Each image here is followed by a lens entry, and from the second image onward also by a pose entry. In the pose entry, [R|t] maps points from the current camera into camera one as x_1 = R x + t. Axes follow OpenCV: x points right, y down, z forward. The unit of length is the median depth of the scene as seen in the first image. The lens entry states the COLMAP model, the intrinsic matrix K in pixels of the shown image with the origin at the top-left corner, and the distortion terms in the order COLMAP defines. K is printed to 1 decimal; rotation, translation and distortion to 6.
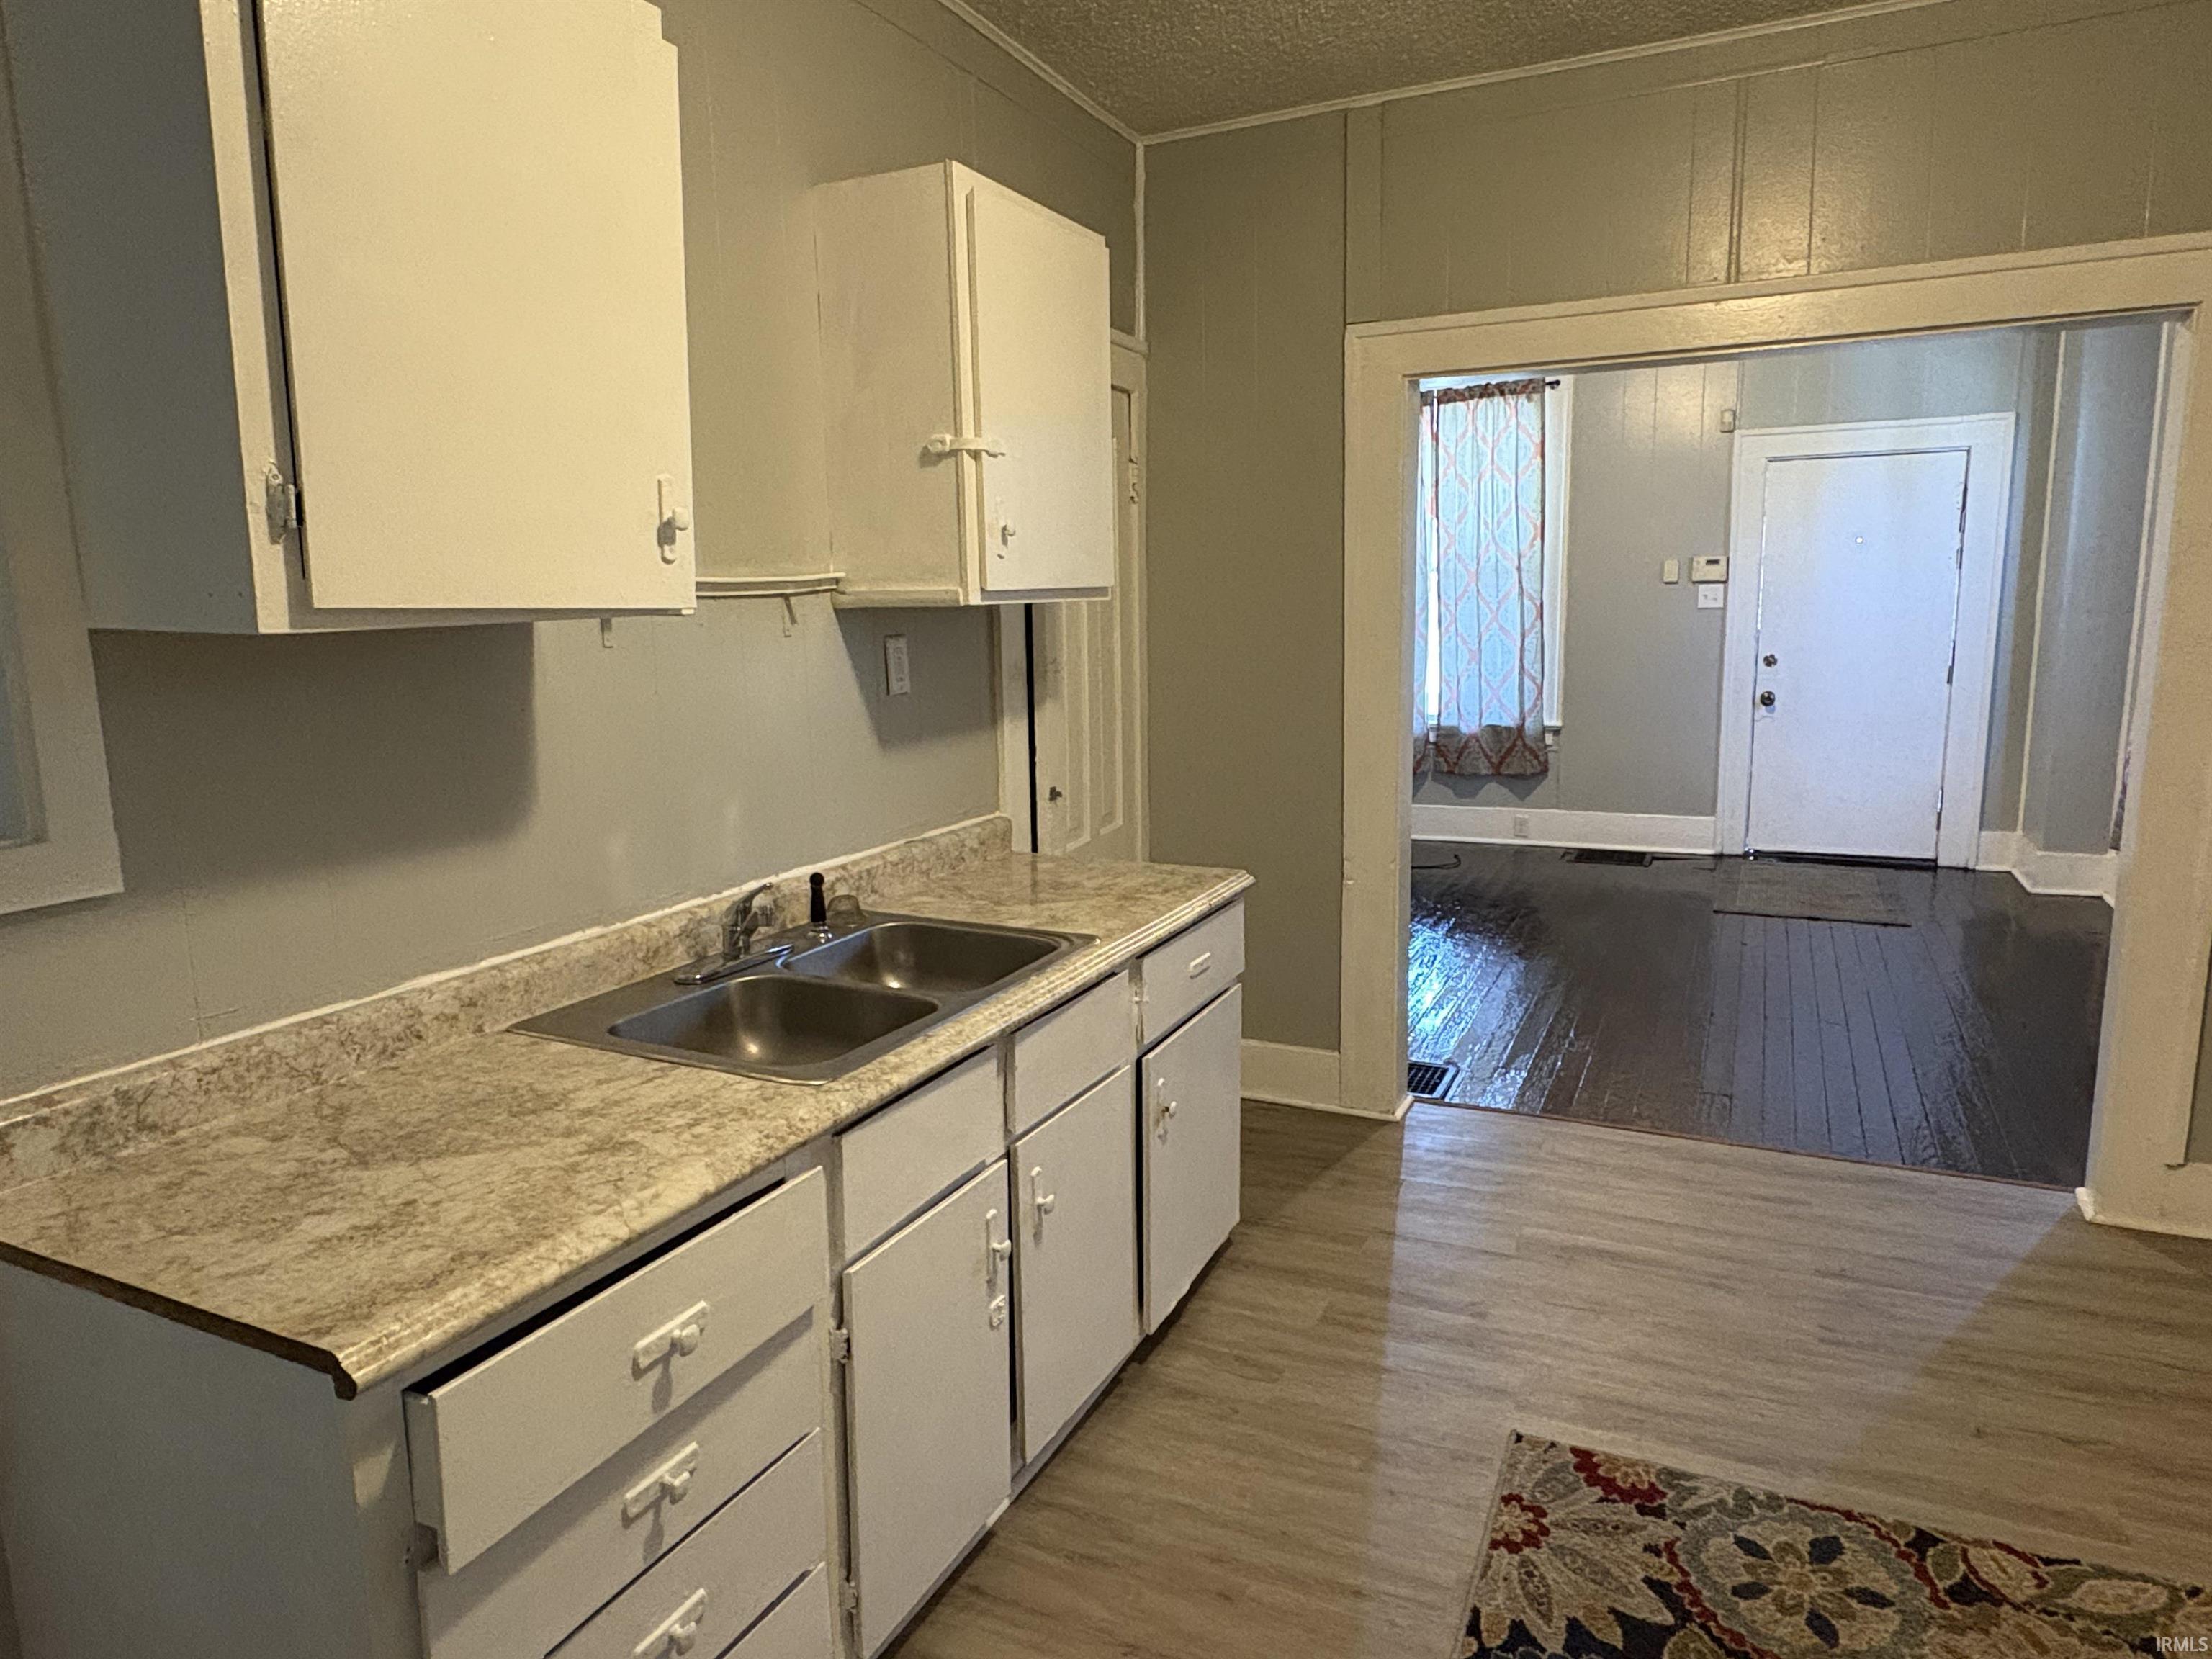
lens RADIAL K [[1371.2, 0, 1094.0], [0, 1371.2, 826.1], [0, 0, 1]] dist [-0.000430, 0.000391]
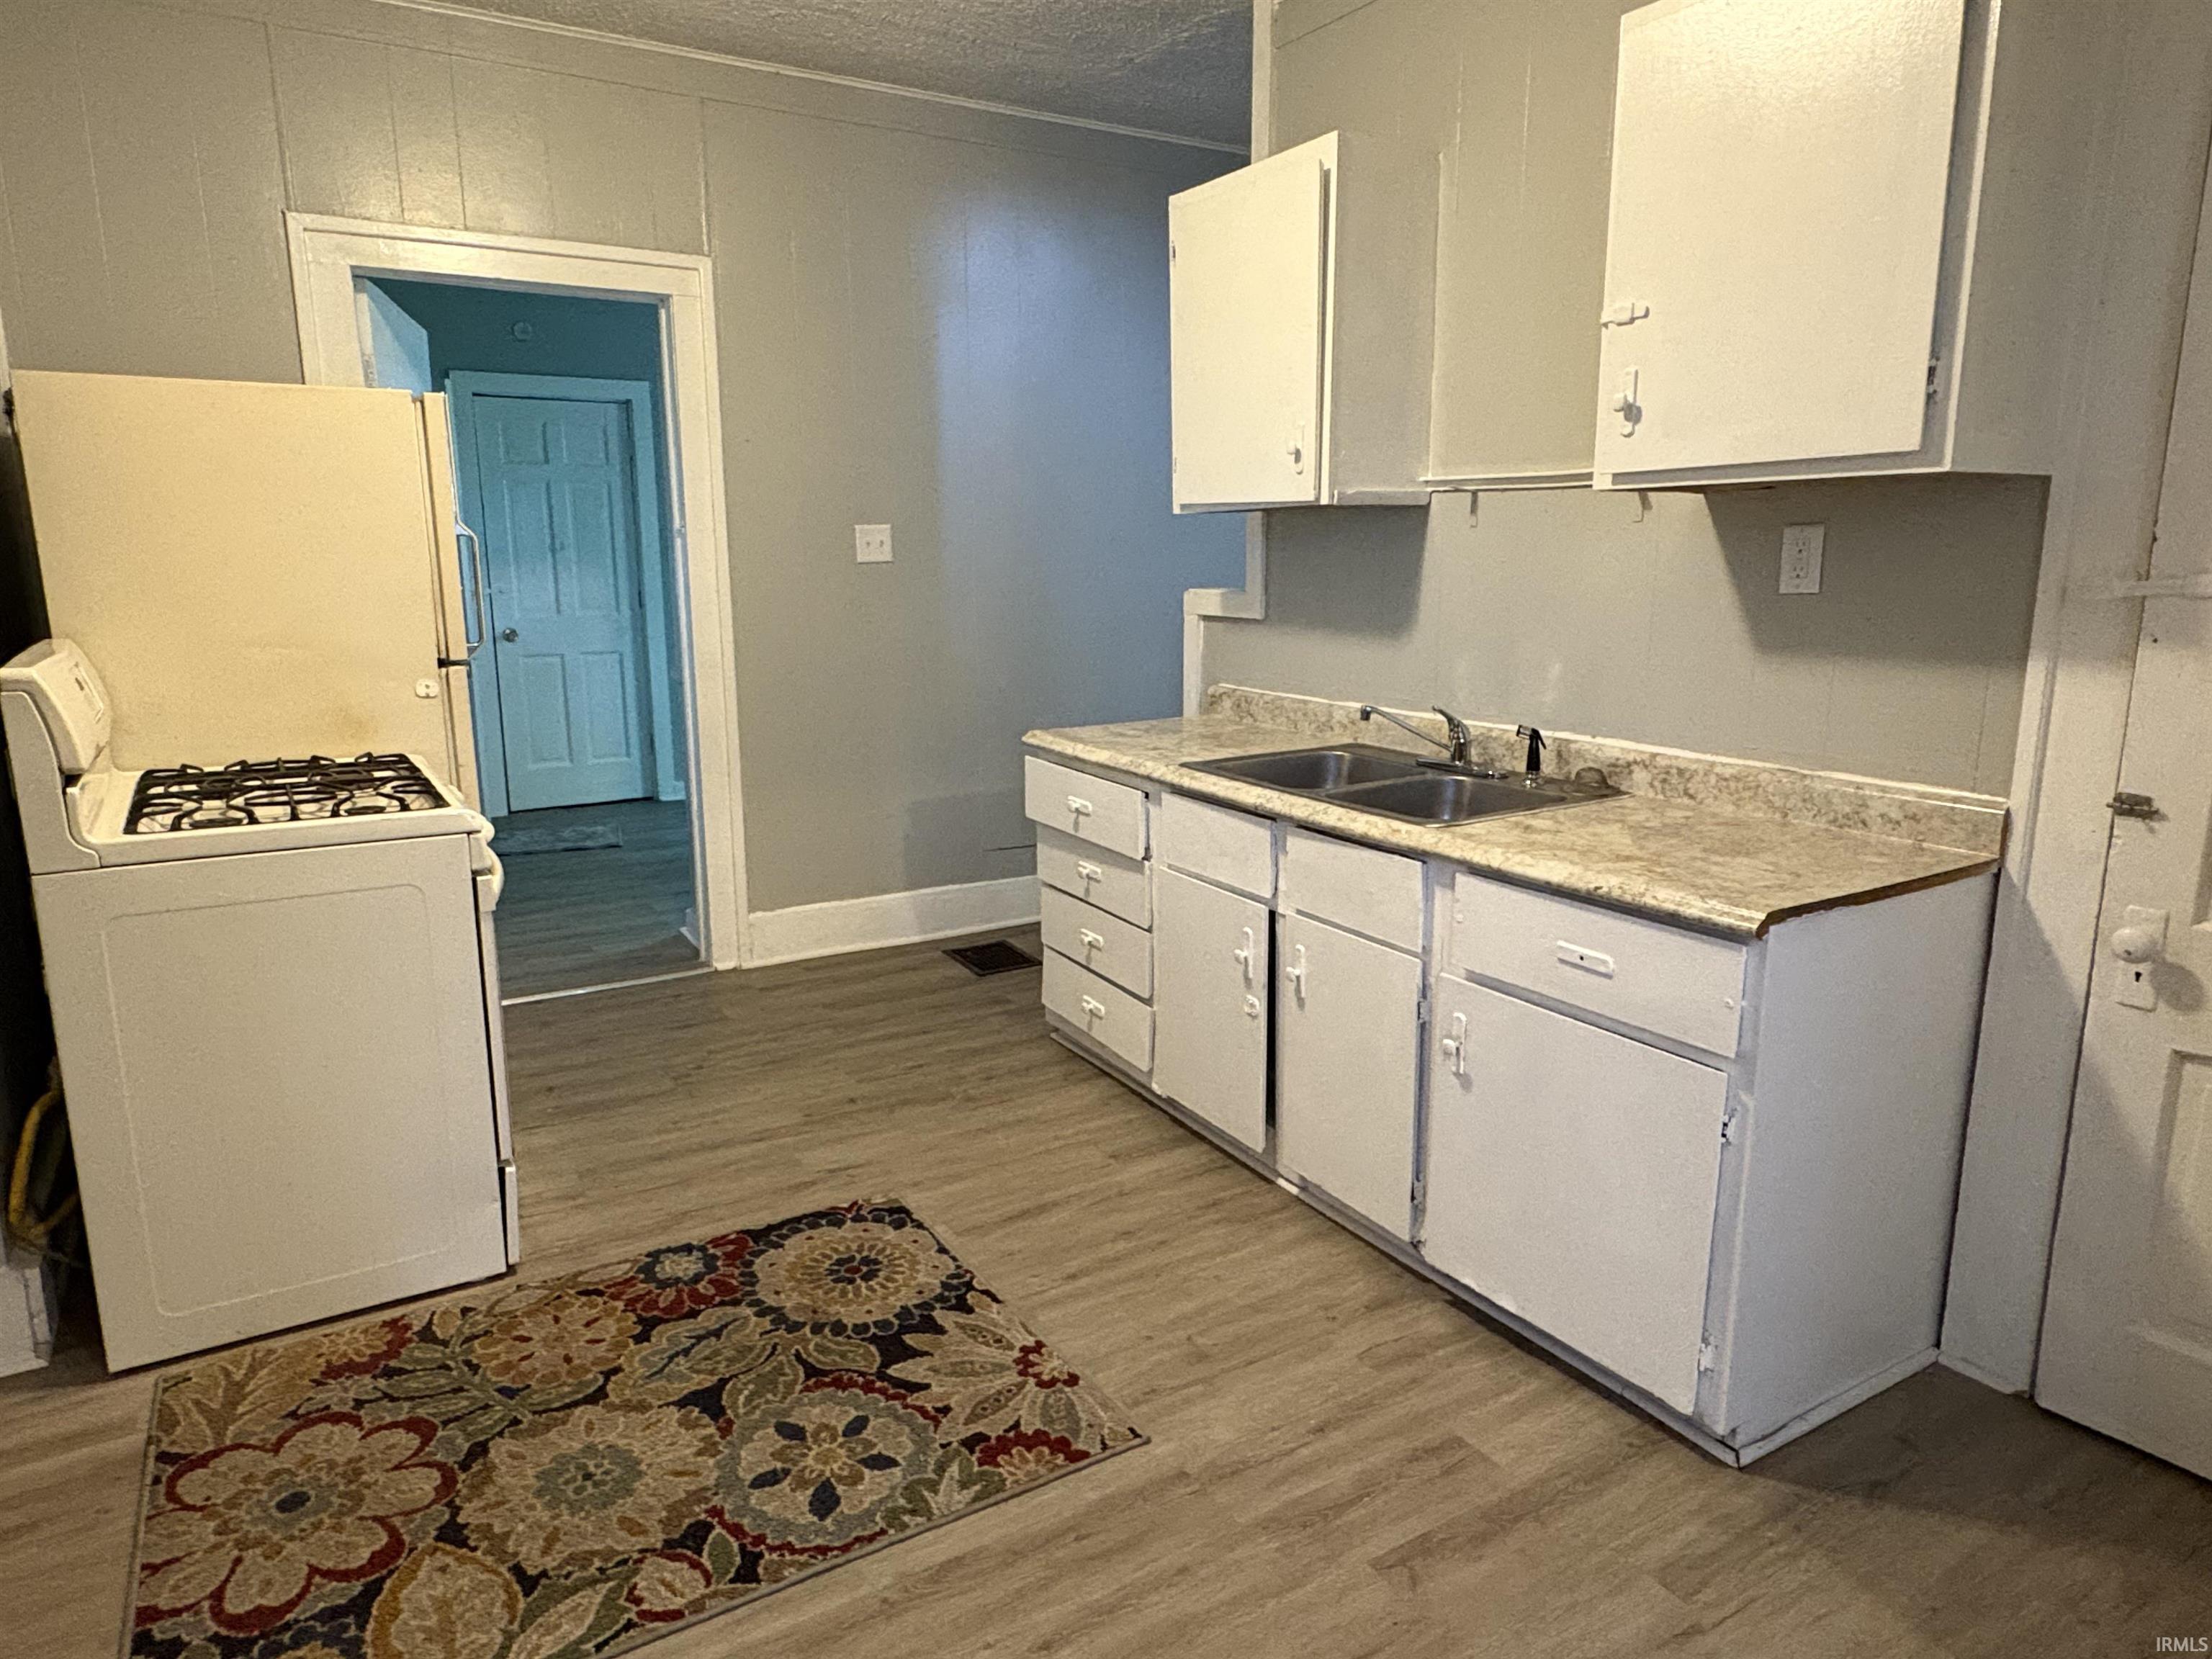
lens RADIAL K [[1371.2, 0, 1097.1], [0, 1371.2, 829.2], [0, 0, 1]] dist [-0.000430, 0.000391]
pose [[-0.551014, 0.191552, -0.812214, 1.118596], [-0.120027, 0.944987, 0.304293, -0.224698], [0.825819, 0.265157, -0.497710, 1.514706]]
